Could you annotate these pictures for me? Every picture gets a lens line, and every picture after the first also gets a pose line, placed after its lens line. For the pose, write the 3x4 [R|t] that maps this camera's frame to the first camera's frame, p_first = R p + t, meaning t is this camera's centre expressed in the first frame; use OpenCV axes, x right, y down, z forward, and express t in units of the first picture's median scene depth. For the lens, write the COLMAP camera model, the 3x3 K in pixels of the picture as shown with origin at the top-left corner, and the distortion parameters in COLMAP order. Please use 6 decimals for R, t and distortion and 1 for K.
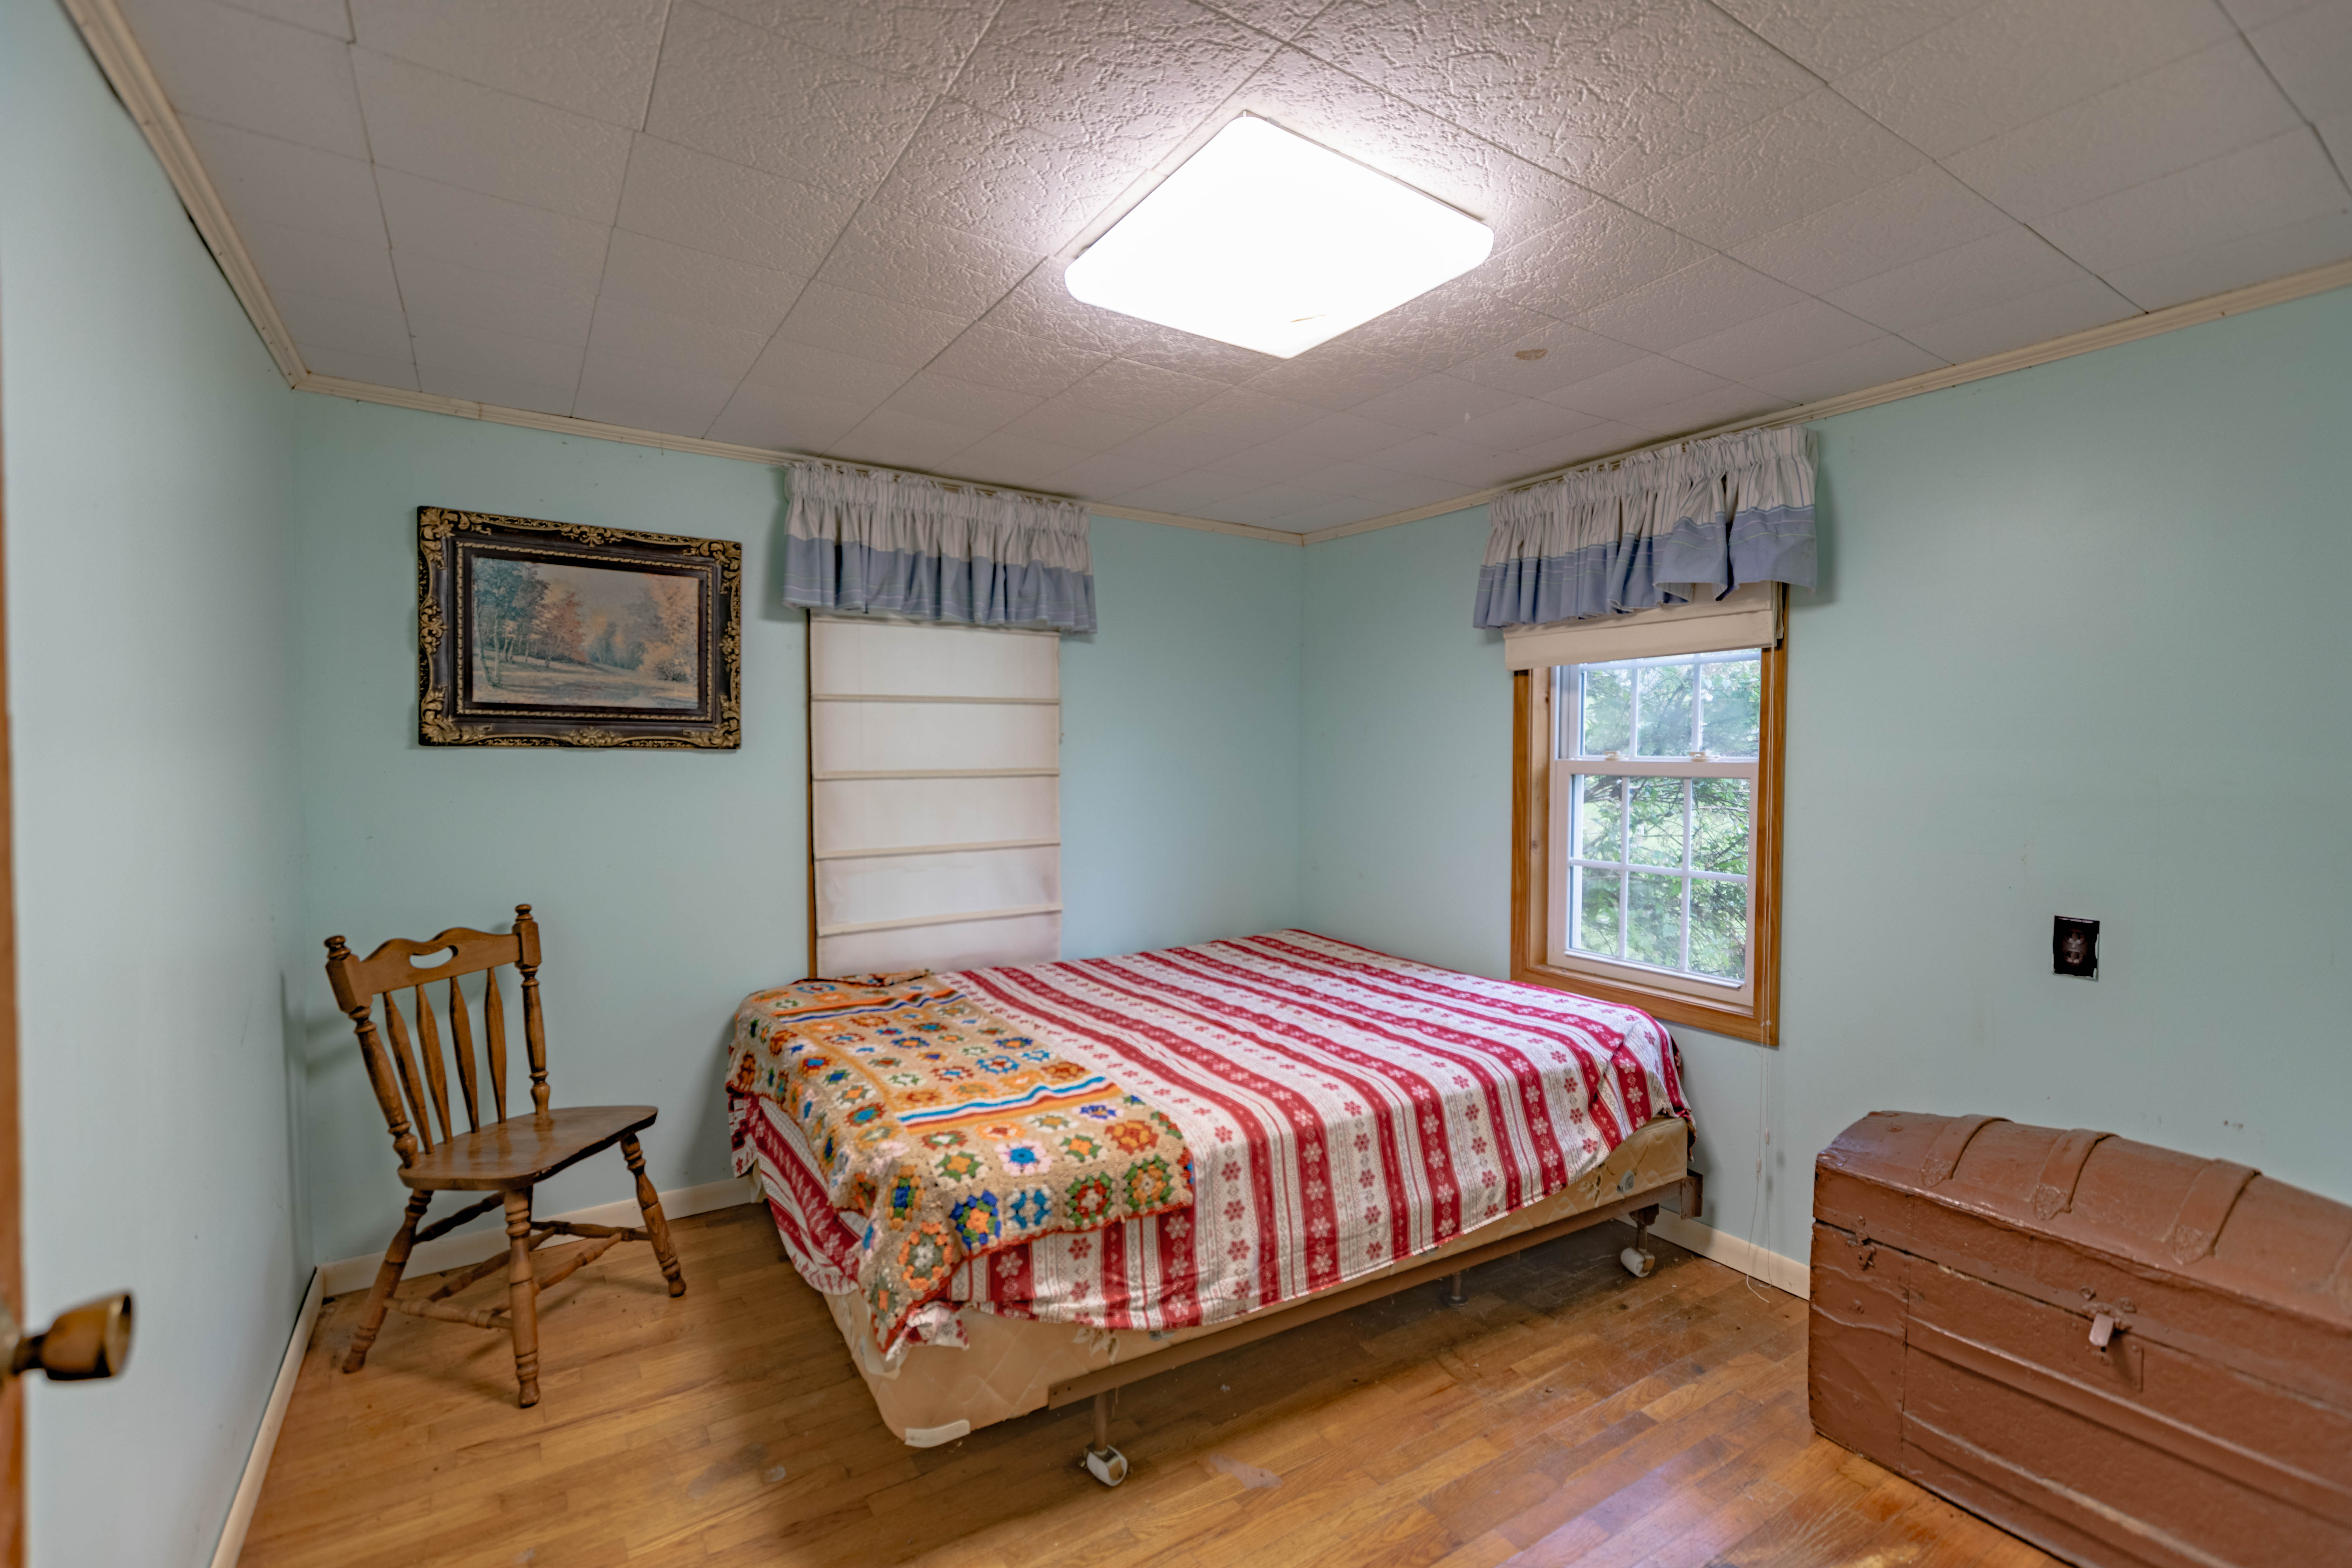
lens RADIAL K [[1042.2, 0, 1175.7], [0, 1042.2, 774.2], [0, 0, 1]] dist [0.008052, -0.001485]
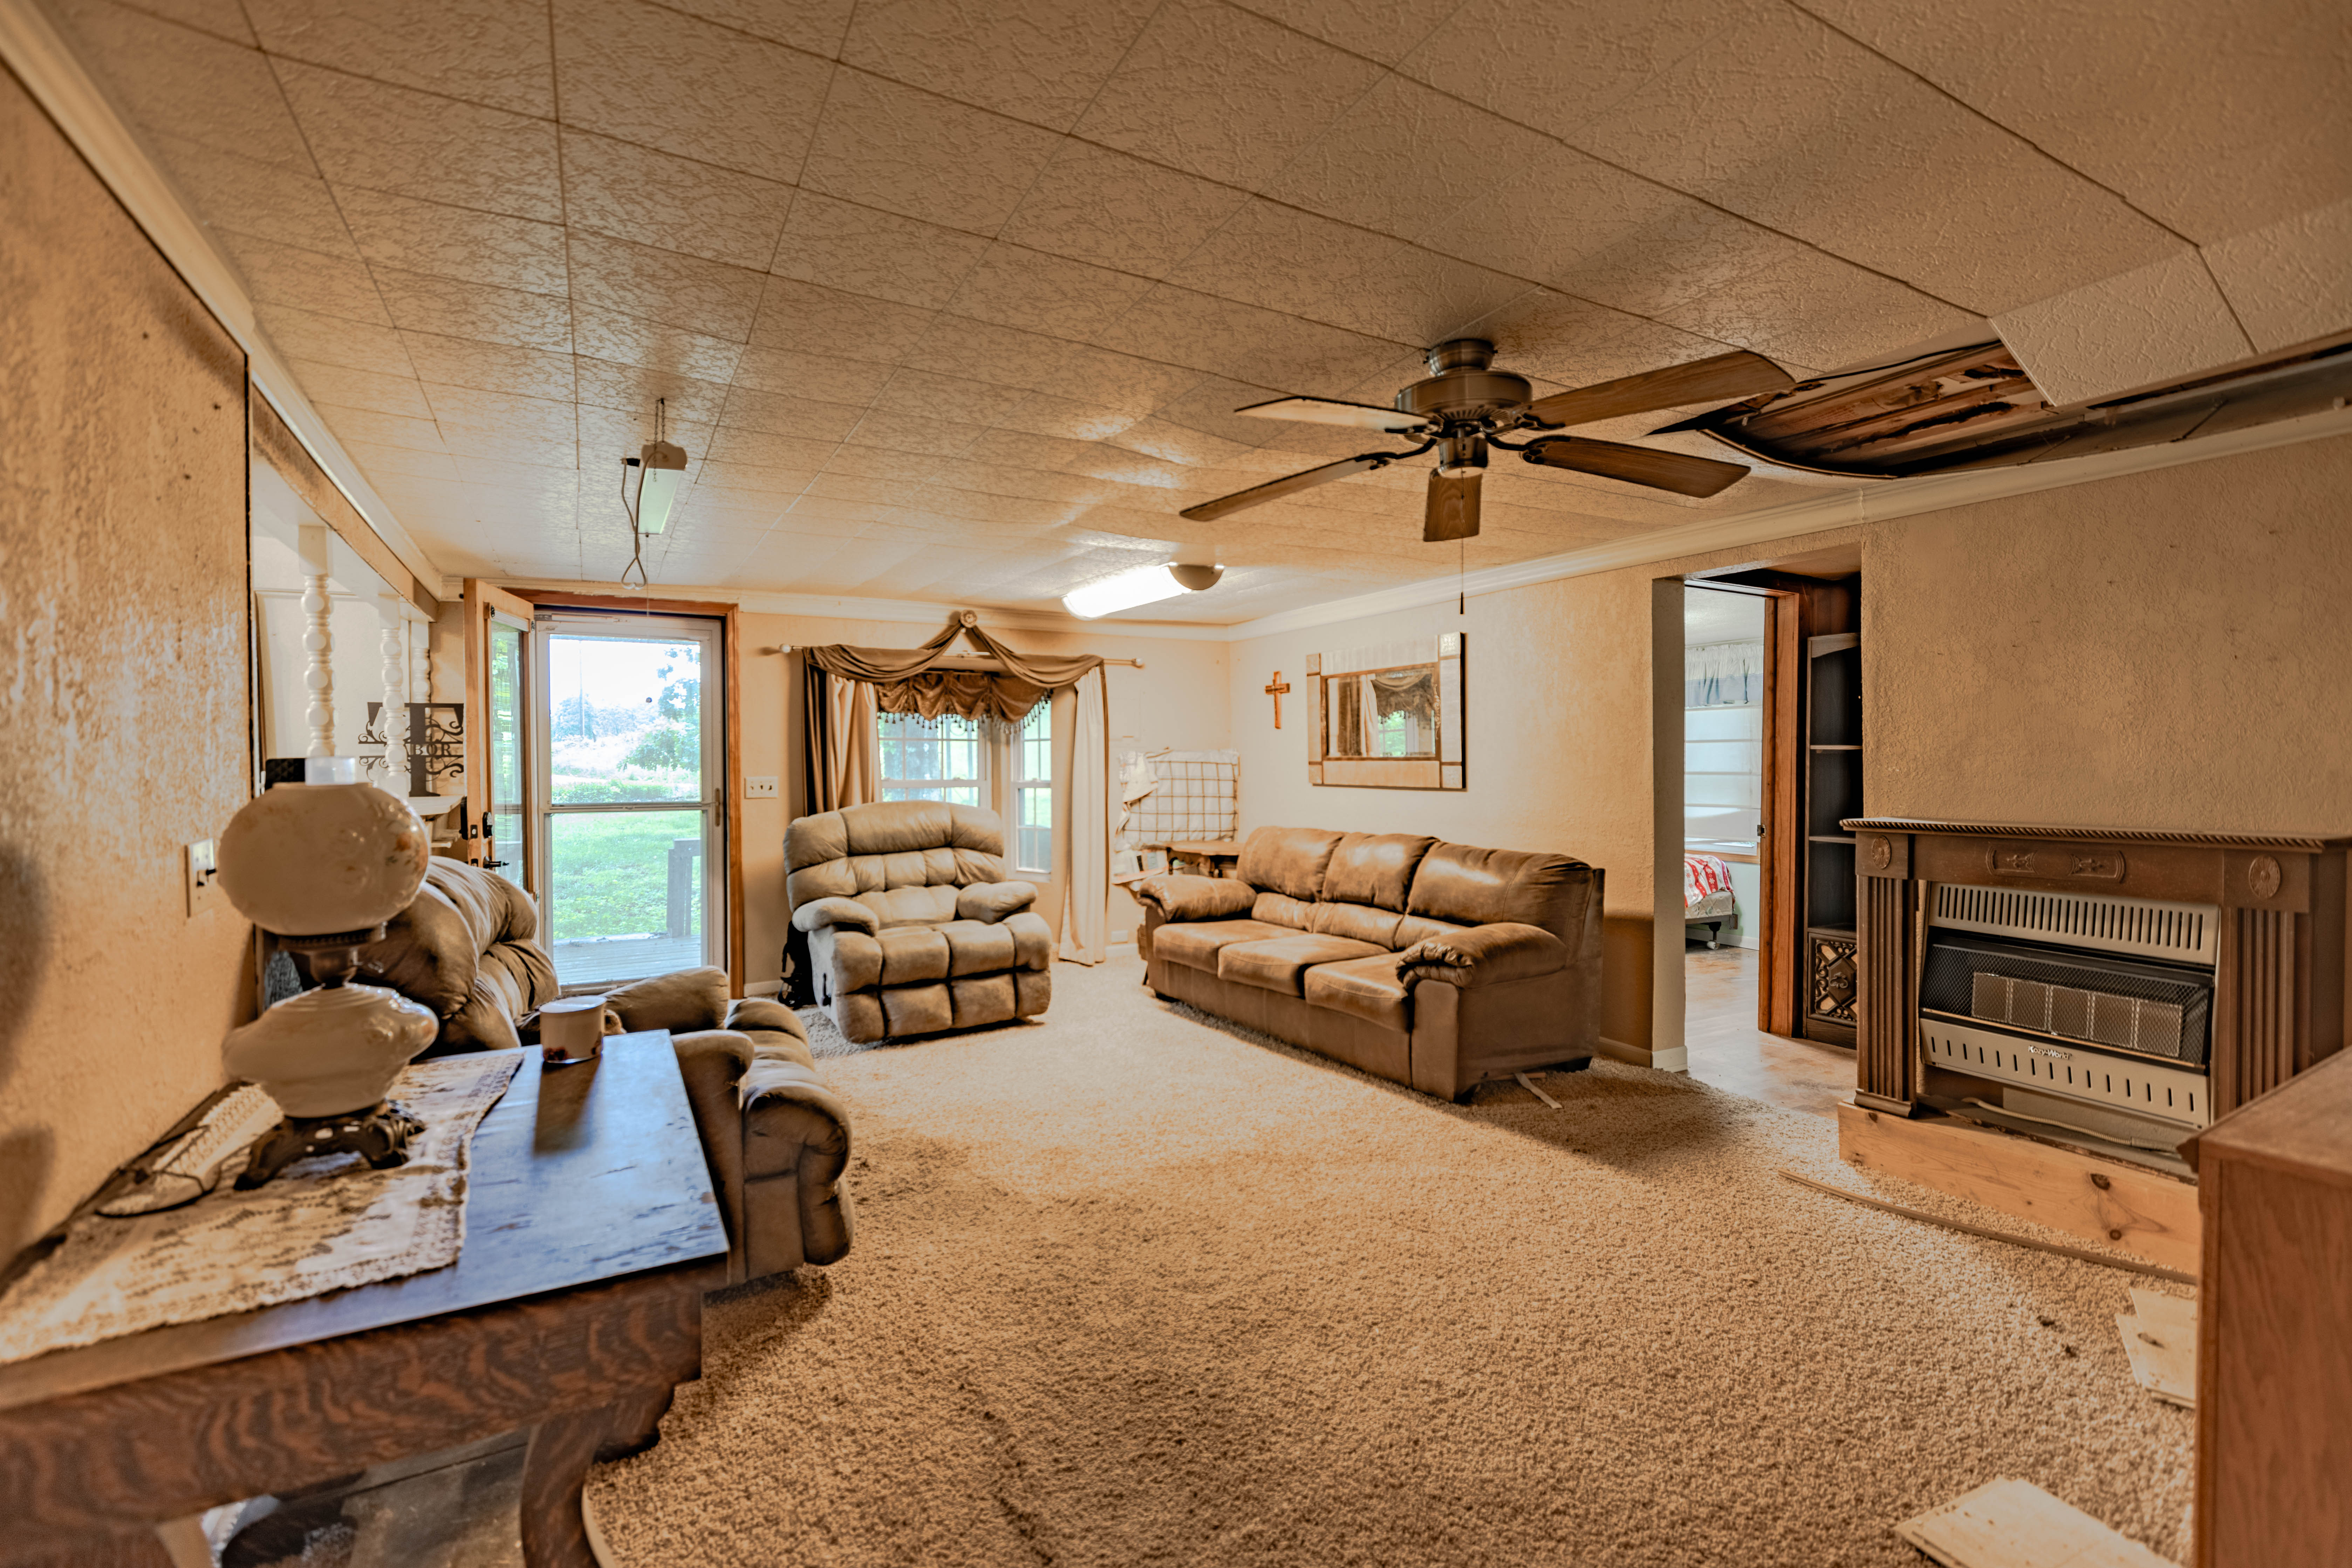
lens RADIAL K [[1042.2, 0, 1178.2], [0, 1042.2, 785.0], [0, 0, 1]] dist [0.008052, -0.001485]
pose [[0.998421, -0.002259, -0.056128, -0.809810], [0.002820, 0.999947, 0.009918, 0.021270], [0.056102, -0.010060, 0.998374, -1.824108]]
